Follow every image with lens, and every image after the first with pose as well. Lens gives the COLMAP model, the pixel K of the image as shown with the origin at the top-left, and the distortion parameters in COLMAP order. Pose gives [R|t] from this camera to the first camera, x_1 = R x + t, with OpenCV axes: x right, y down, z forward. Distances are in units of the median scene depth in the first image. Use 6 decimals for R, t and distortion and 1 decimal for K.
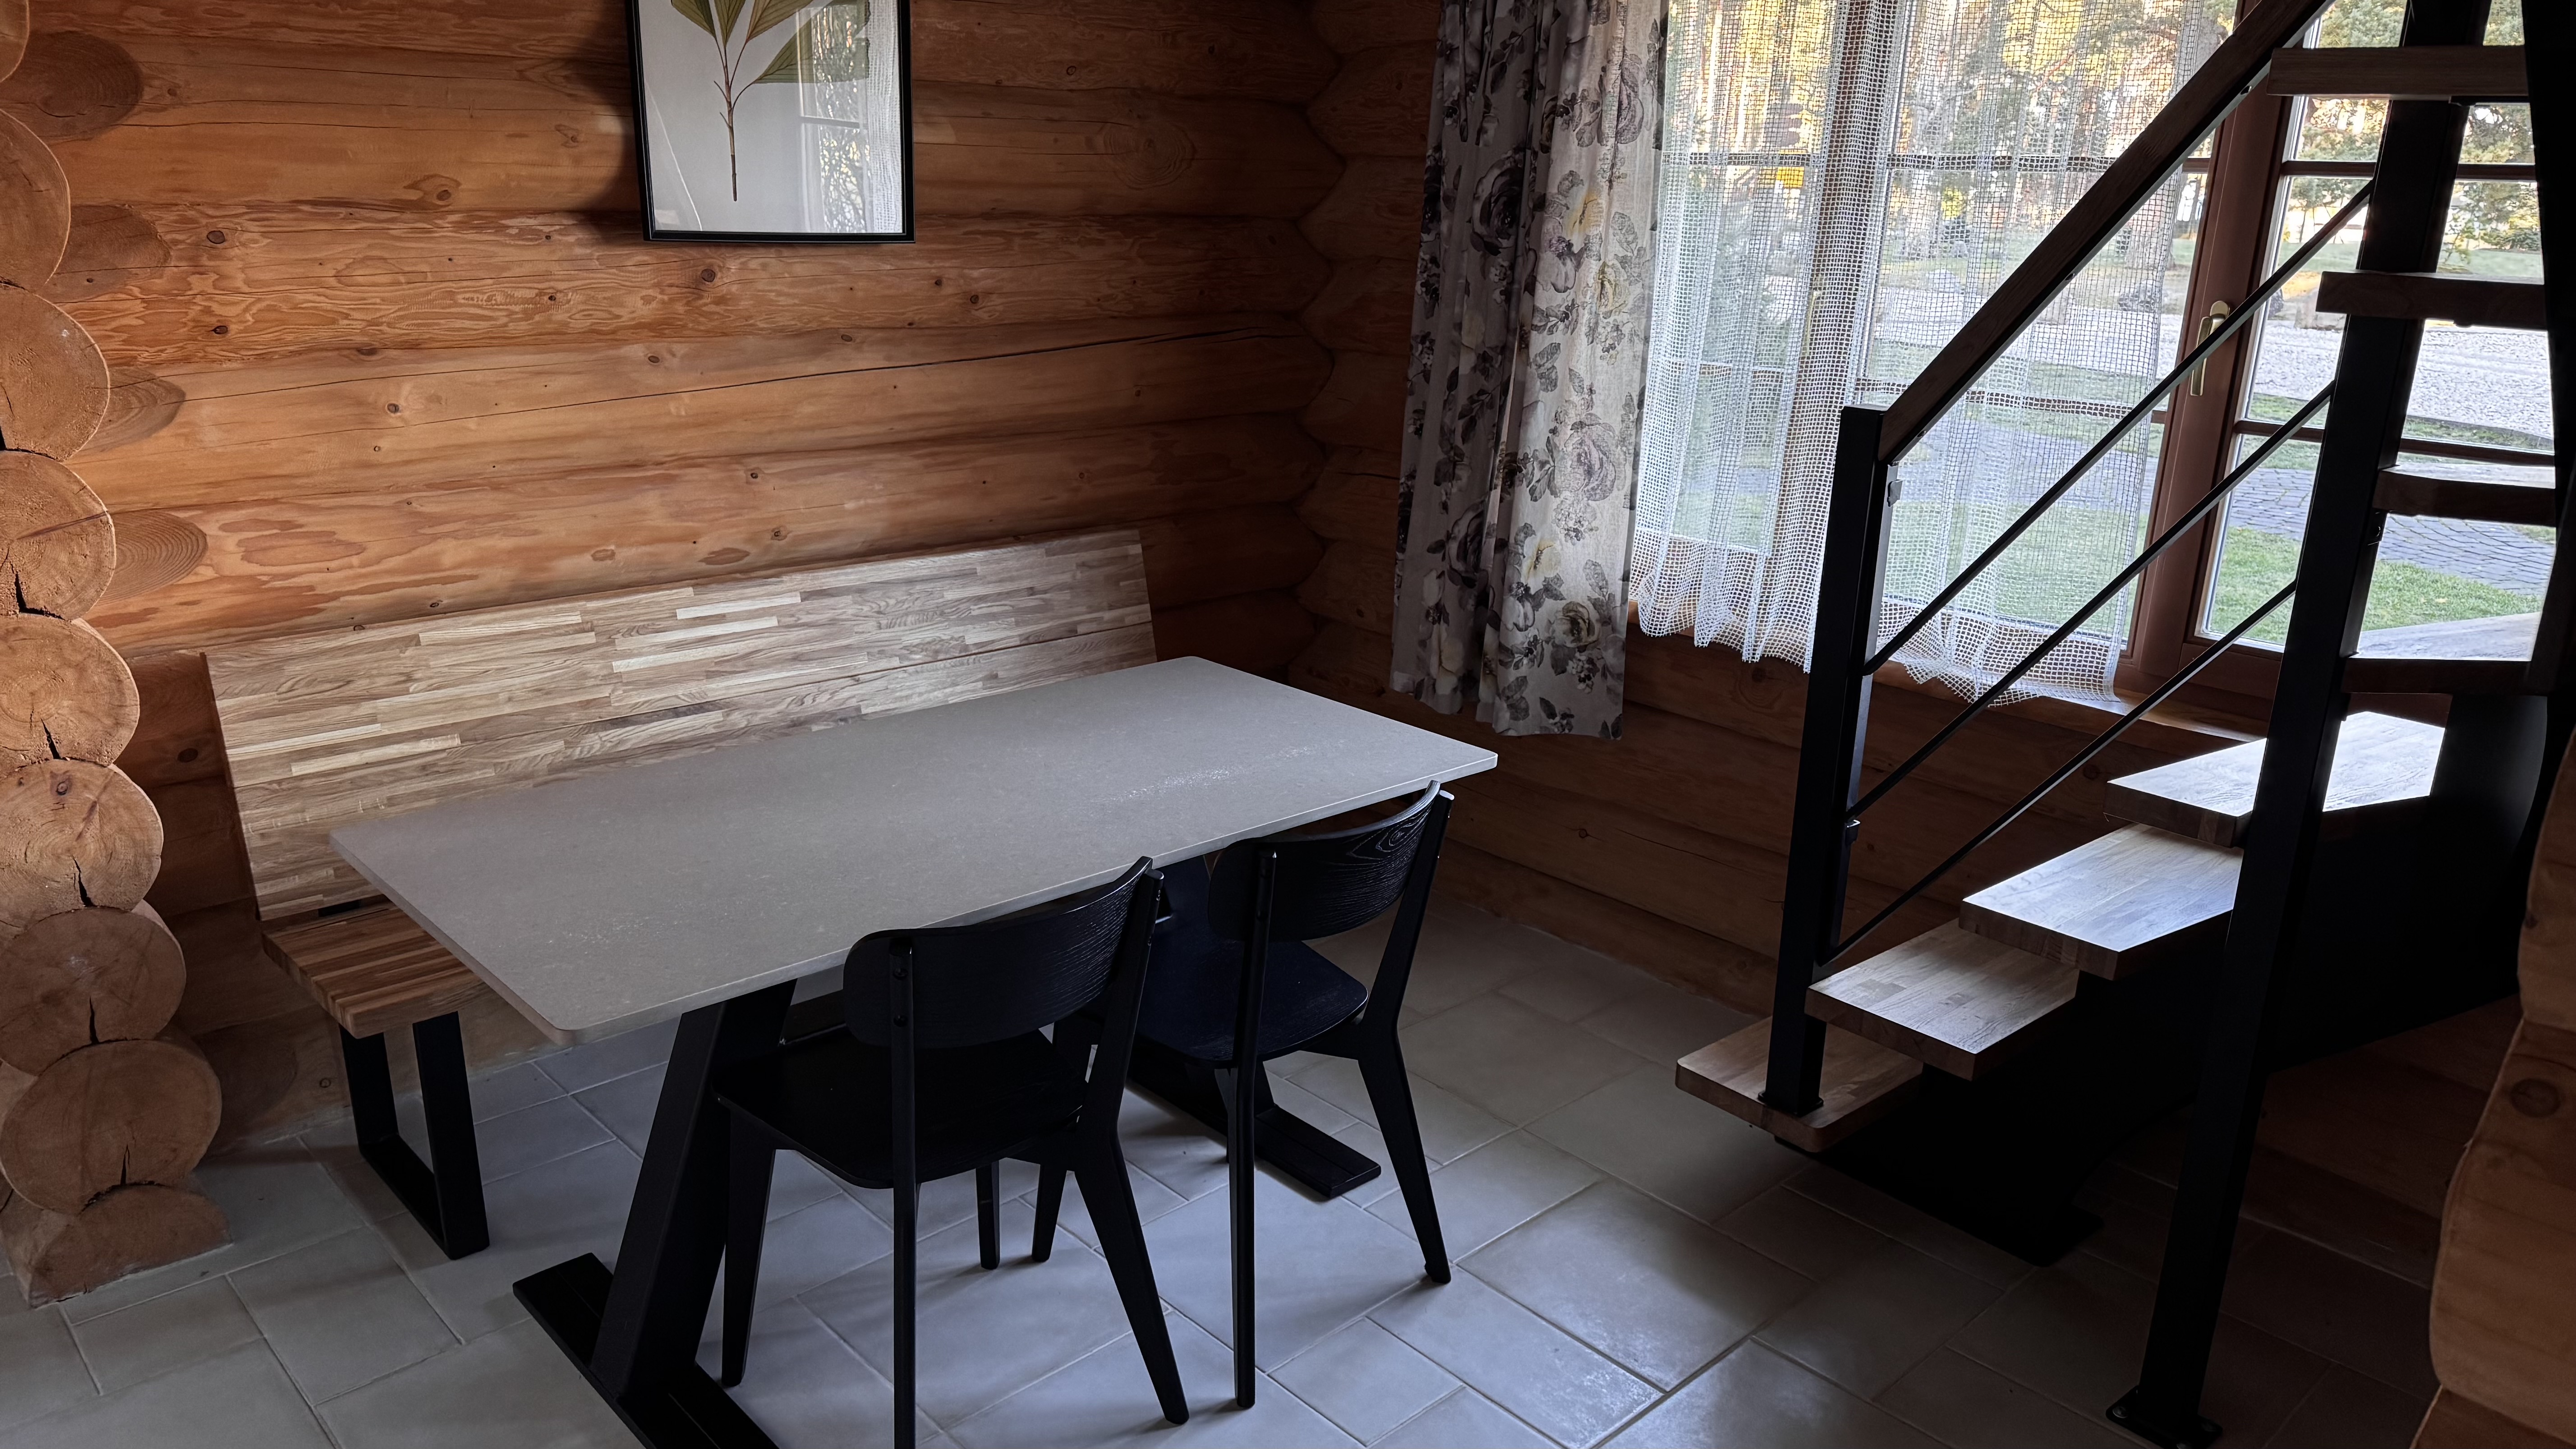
lens RADIAL K [[1796.0, 0, 1329.7], [0, 1796.0, 719.9], [0, 0, 1]] dist [0.107905, -0.157047]
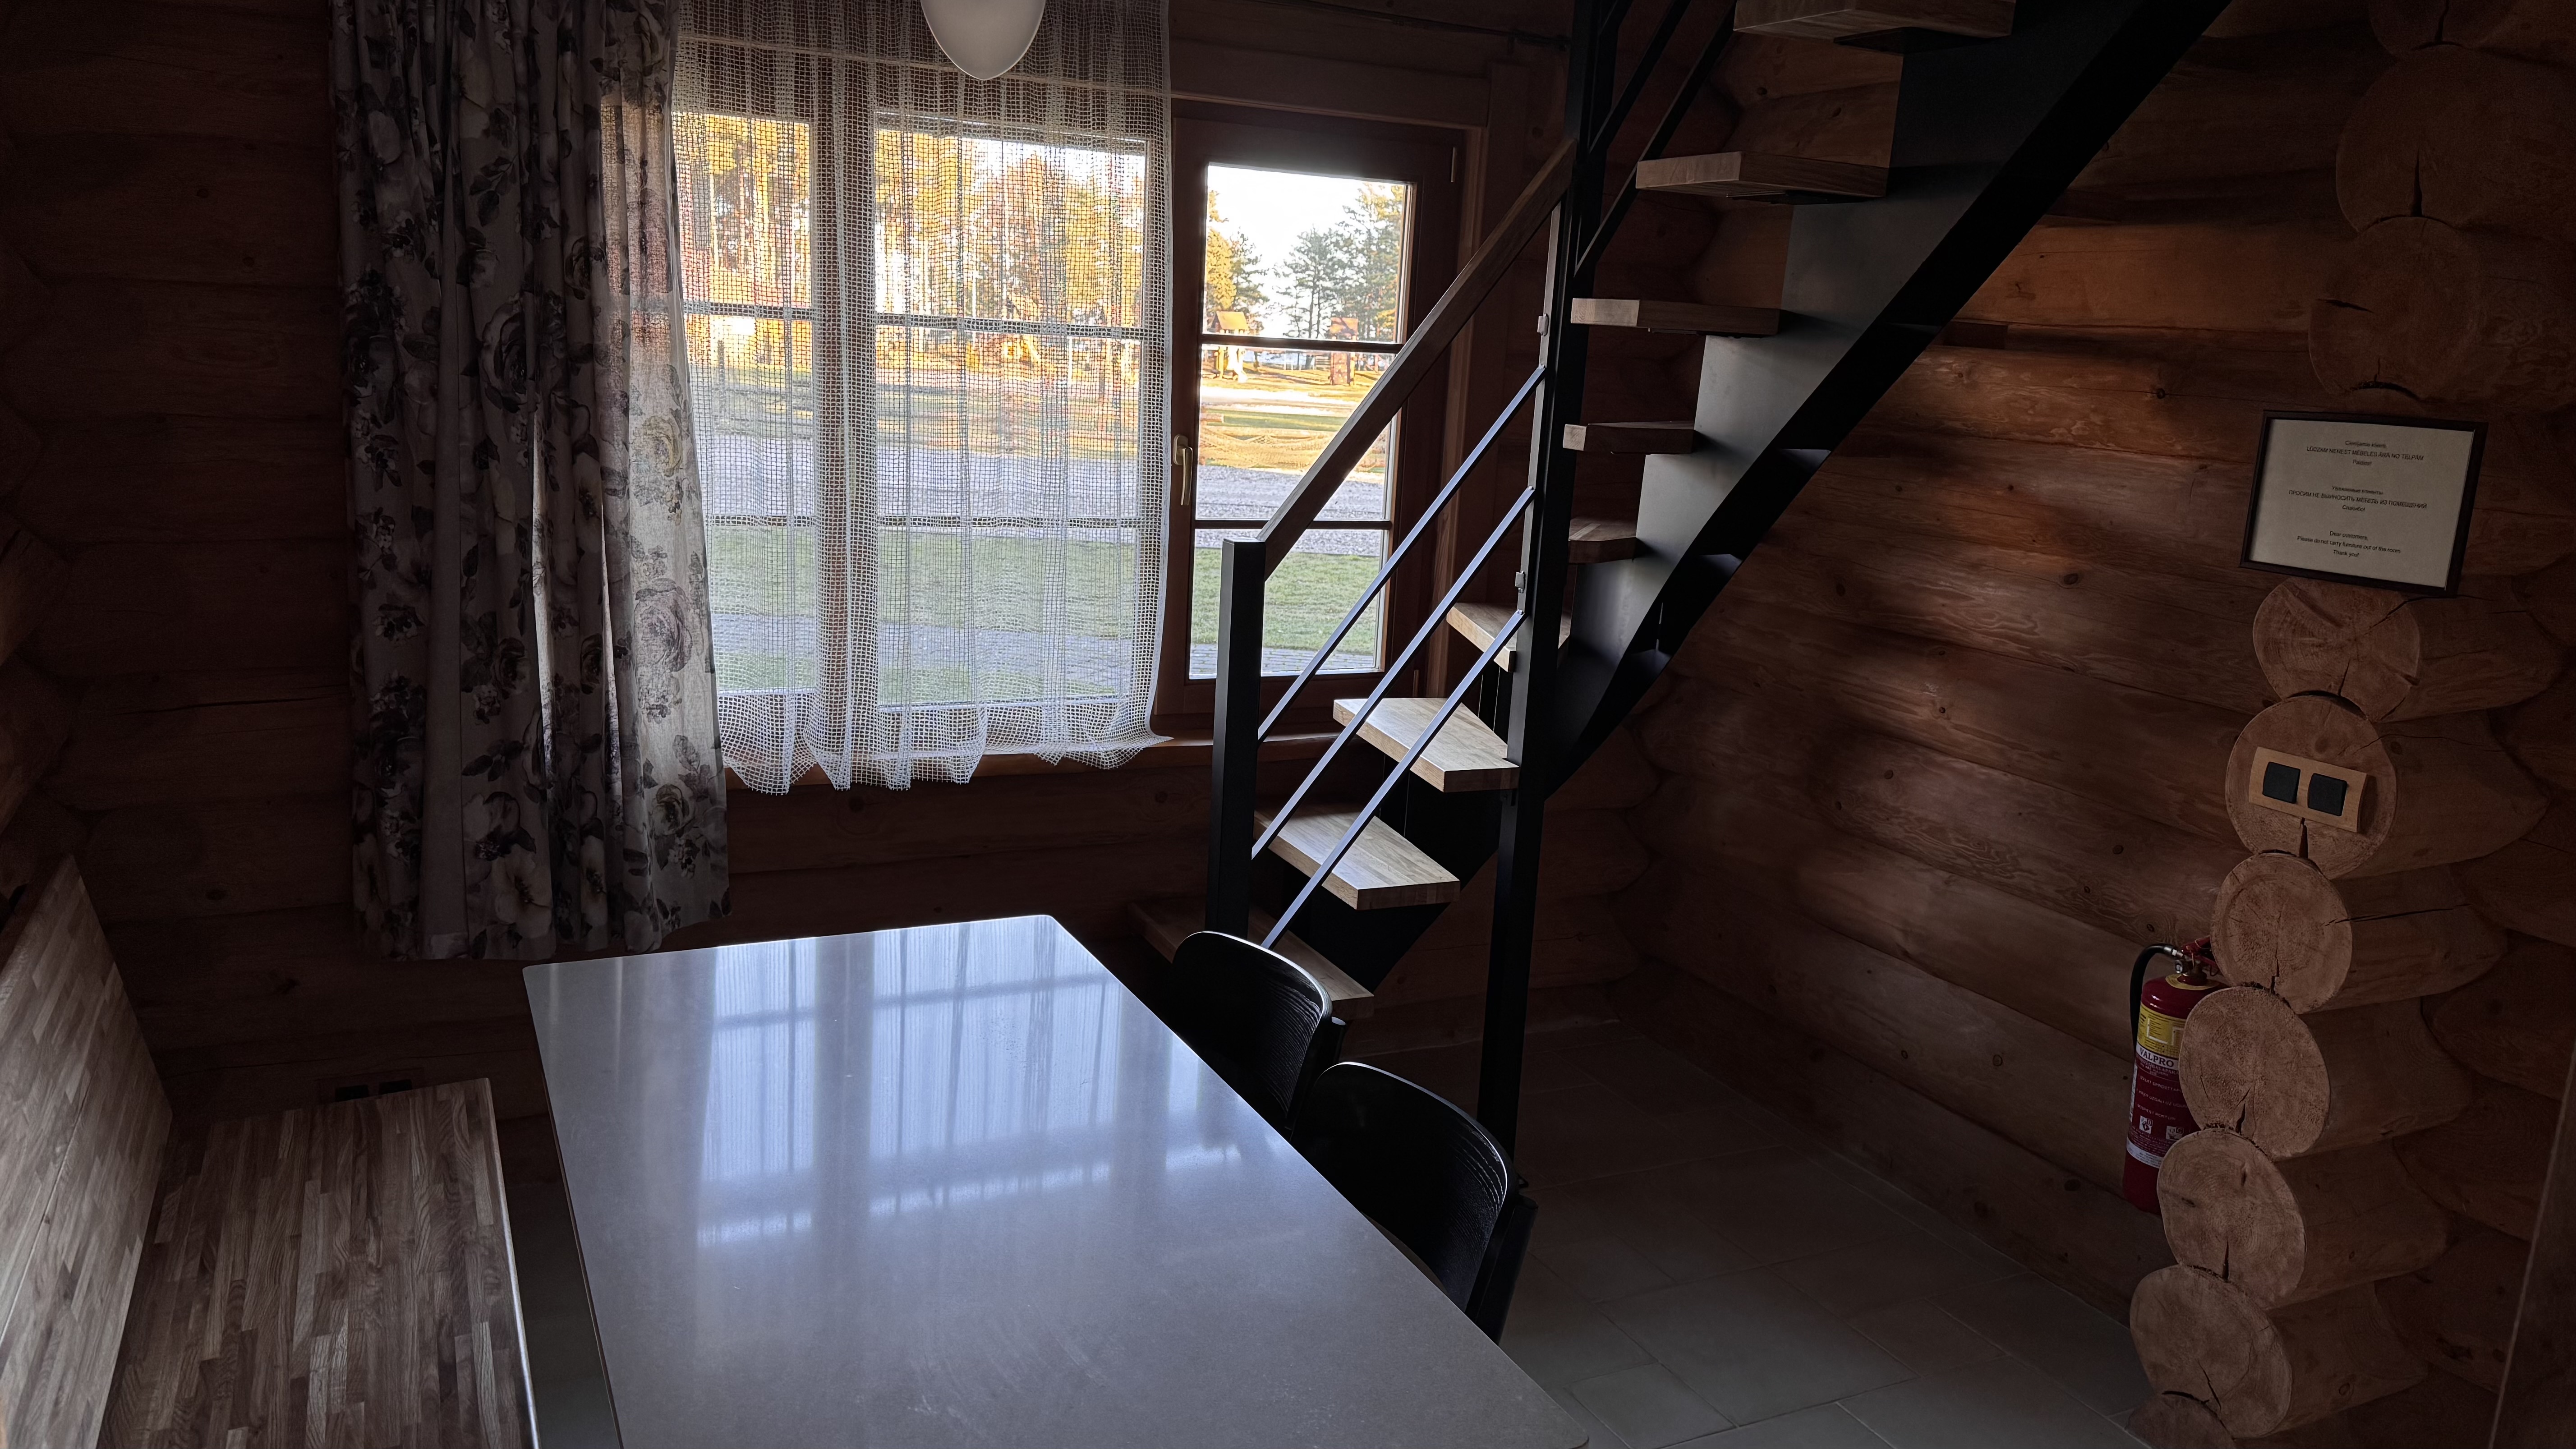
lens RADIAL K [[1796.0, 0, 1329.7], [0, 1796.0, 719.9], [0, 0, 1]] dist [0.107905, -0.157047]
pose [[0.290472, -0.208526, 0.933886, -0.622127], [0.230423, 0.962490, 0.143243, -0.153244], [-0.928726, 0.173580, 0.327626, 0.393071]]
